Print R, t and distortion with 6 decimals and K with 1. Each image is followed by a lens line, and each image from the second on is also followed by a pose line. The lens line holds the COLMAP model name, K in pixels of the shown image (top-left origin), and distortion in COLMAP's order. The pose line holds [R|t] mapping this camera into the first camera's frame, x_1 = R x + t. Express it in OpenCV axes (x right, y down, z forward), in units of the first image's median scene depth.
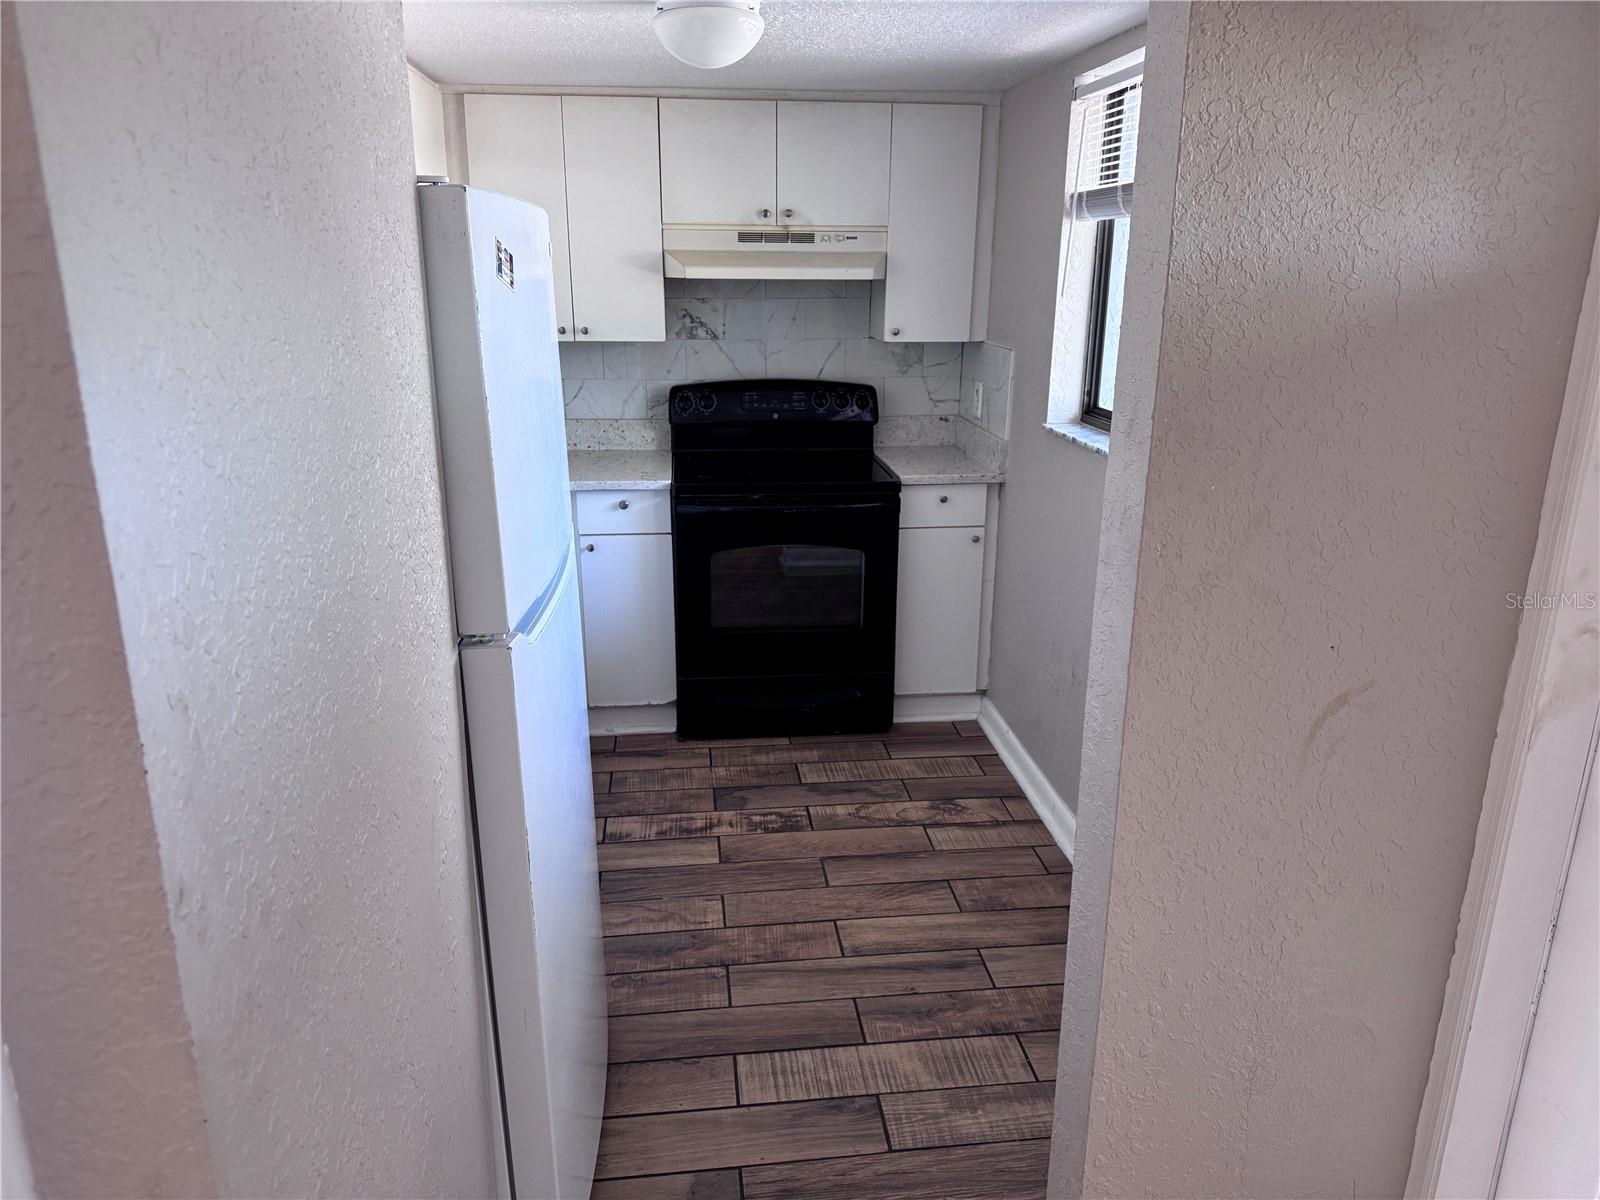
lens RADIAL K [[1114.4, 0, 800.0], [0, 1114.4, 600.0], [0, 0, 1]] dist [0.107950, -0.150790]
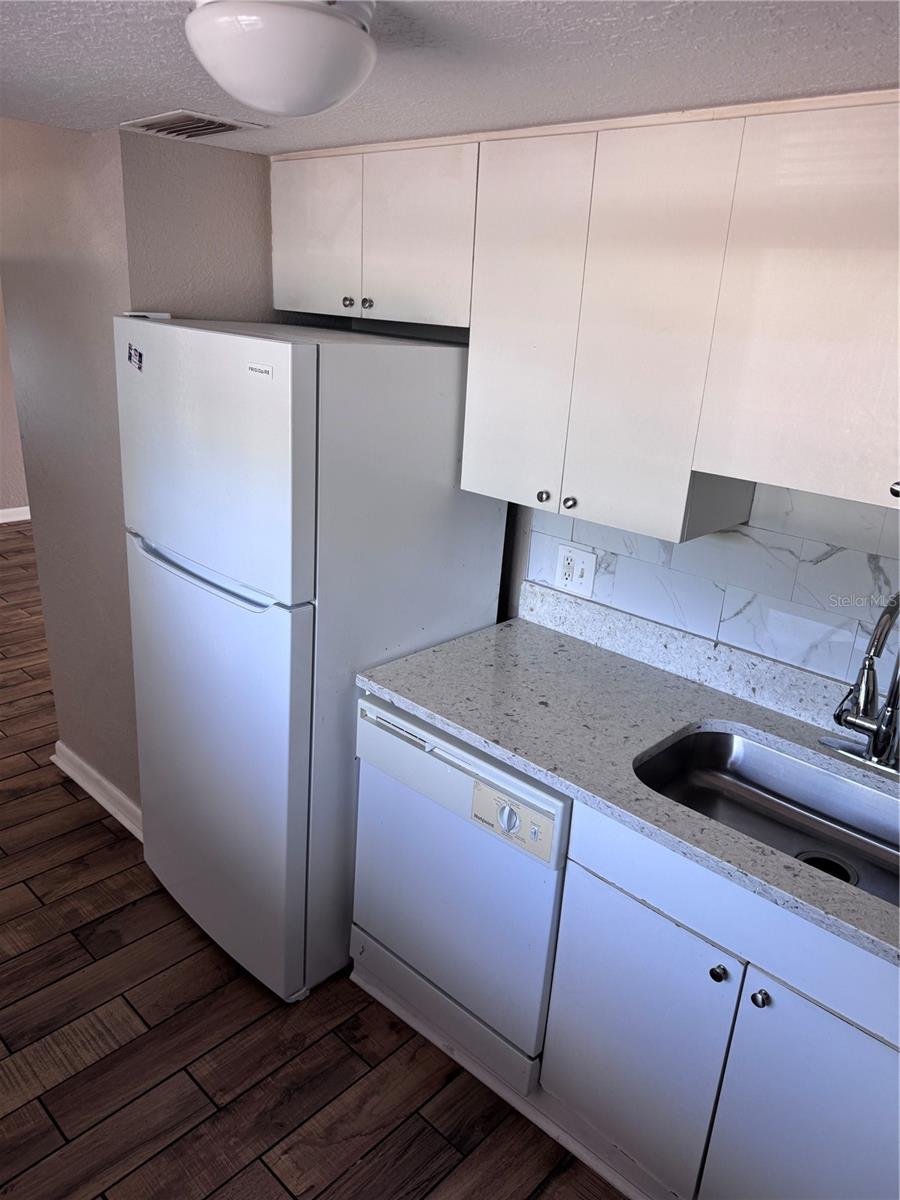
lens RADIAL K [[855.5, 0, 450.0], [0, 855.5, 600.0], [0, 0, 1]] dist [0.041769, -0.042408]
pose [[-0.761345, 0.169969, -0.625672, 0.124975], [-0.247966, 0.815321, 0.523225, -0.335573], [0.599055, 0.553500, -0.578594, 0.935756]]
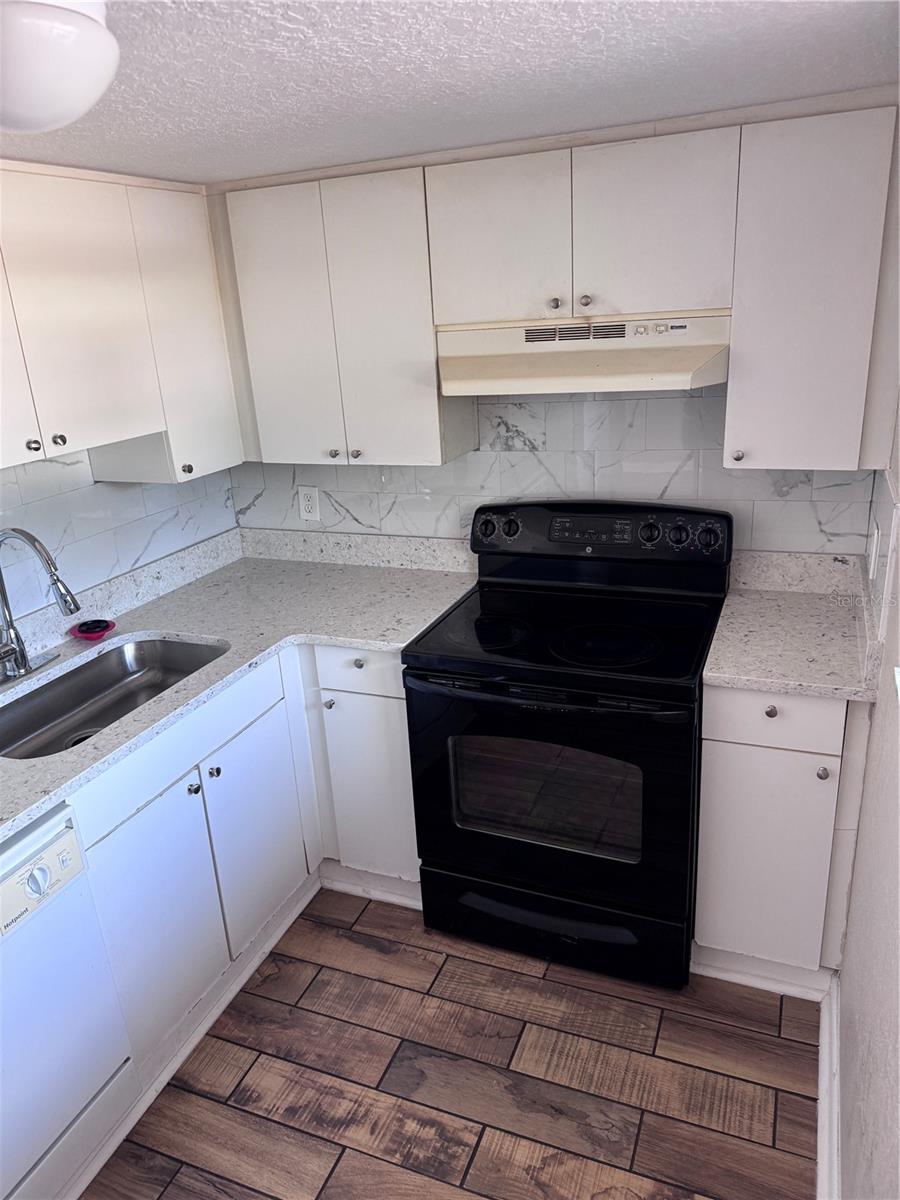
lens RADIAL K [[835.8, 0, 450.0], [0, 835.8, 600.0], [0, 0, 1]] dist [0.107950, -0.150790]
pose [[0.874386, 0.105481, -0.473627, 0.199076], [-0.075365, 0.993763, 0.082185, -0.189142], [0.479343, -0.036167, 0.876882, 0.467419]]
